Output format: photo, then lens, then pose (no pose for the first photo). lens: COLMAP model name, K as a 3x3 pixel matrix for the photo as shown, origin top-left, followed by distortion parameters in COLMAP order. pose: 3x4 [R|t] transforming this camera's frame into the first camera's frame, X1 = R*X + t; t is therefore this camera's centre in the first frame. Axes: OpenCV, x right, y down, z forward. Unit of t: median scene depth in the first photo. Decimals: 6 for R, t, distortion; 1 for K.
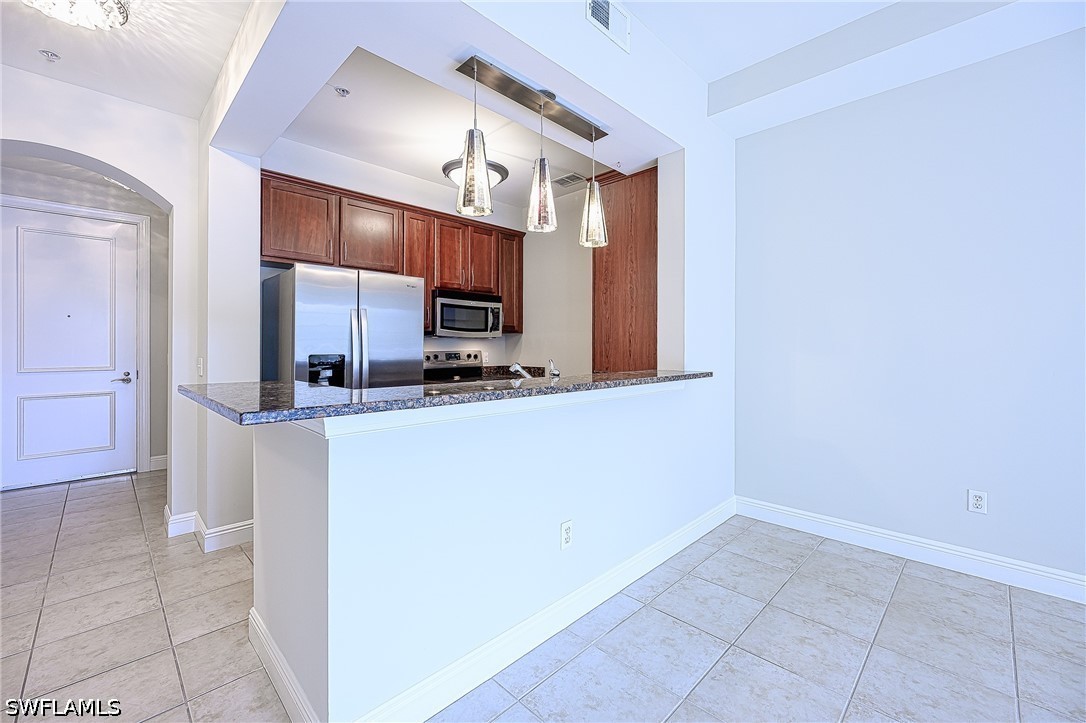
lens RADIAL K [[442.5, 0, 551.7], [0, 442.5, 346.1], [0, 0, 1]] dist [-0.000707, 0.000012]
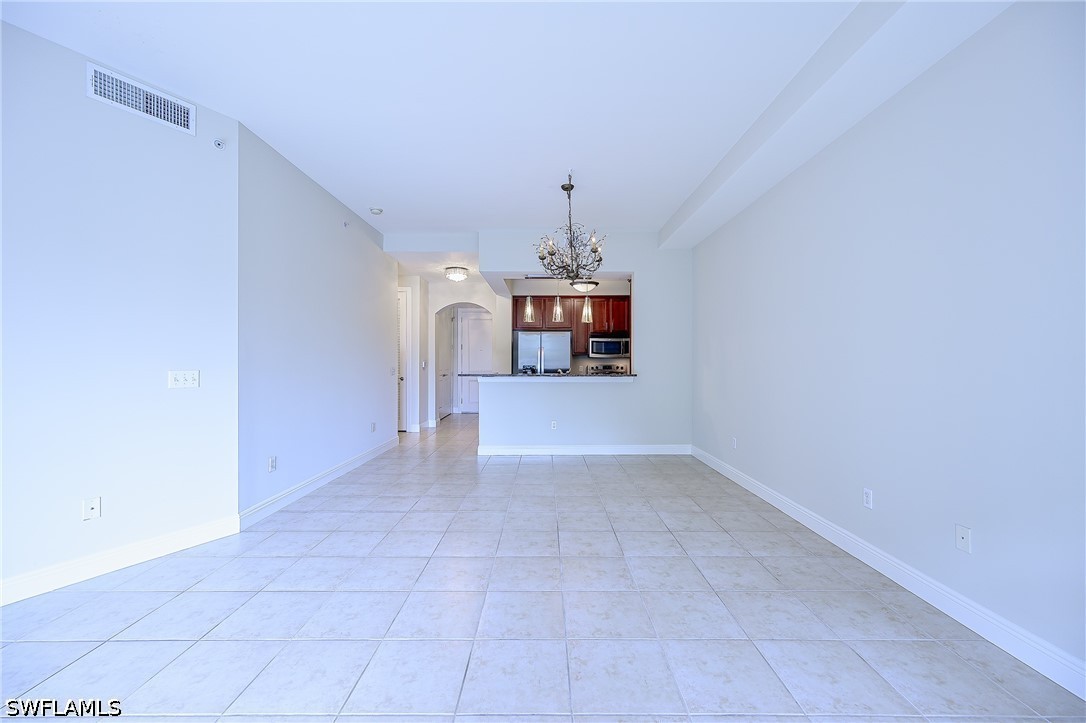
lens RADIAL K [[432.7, 0, 543.0], [0, 432.7, 361.5], [0, 0, 1]] dist [0.001817, 0.000193]
pose [[0.699855, -0.001513, -0.714284, 0.951558], [0.002079, 0.999998, -0.000081, -0.003299], [0.714282, -0.001428, 0.699856, -0.505427]]
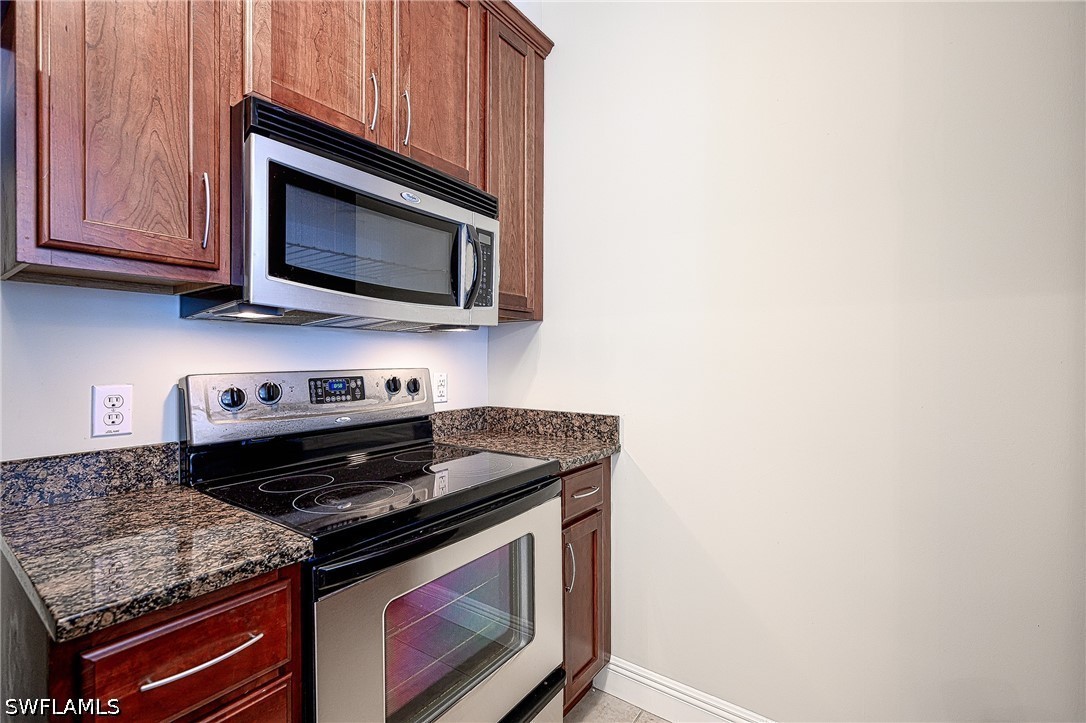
lens RADIAL K [[466.7, 0, 543.0], [0, 466.7, 361.5], [0, 0, 1]] dist [-0.001694, -0.000132]
pose [[0.989481, -0.001569, 0.144658, -0.139971], [0.001150, 0.999995, 0.002974, 0.004510], [-0.144662, -0.002777, 0.989477, 0.709654]]
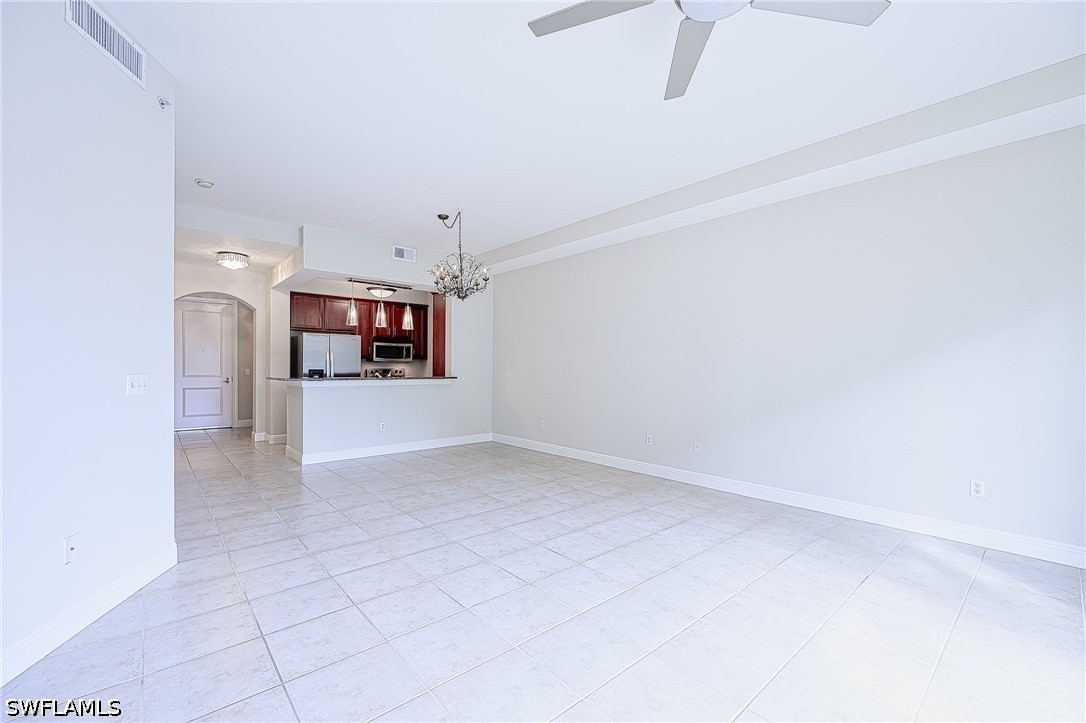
lens RADIAL K [[450.8, 0, 547.3], [0, 450.8, 370.2], [0, 0, 1]] dist [0.002120, 0.000265]
pose [[0.997417, 0.007148, -0.071478, 0.652244], [-0.006556, 0.999942, 0.008507, -0.003473], [0.071535, -0.008017, 0.997406, -0.961427]]
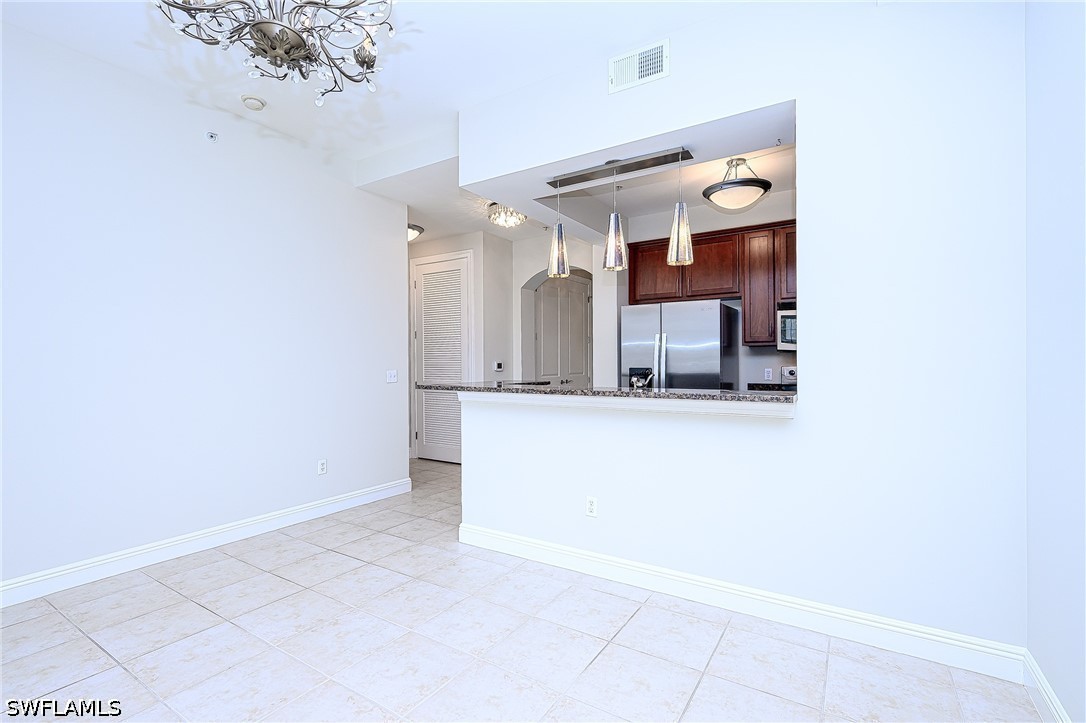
lens RADIAL K [[489.6, 0, 543.0], [0, 489.6, 361.5], [0, 0, 1]] dist [-0.001642, -0.000114]
pose [[0.208009, -0.002026, -0.978125, 0.656351], [0.008445, 0.999964, -0.000275, -0.001996], [0.978090, -0.008203, 0.208019, 0.256783]]
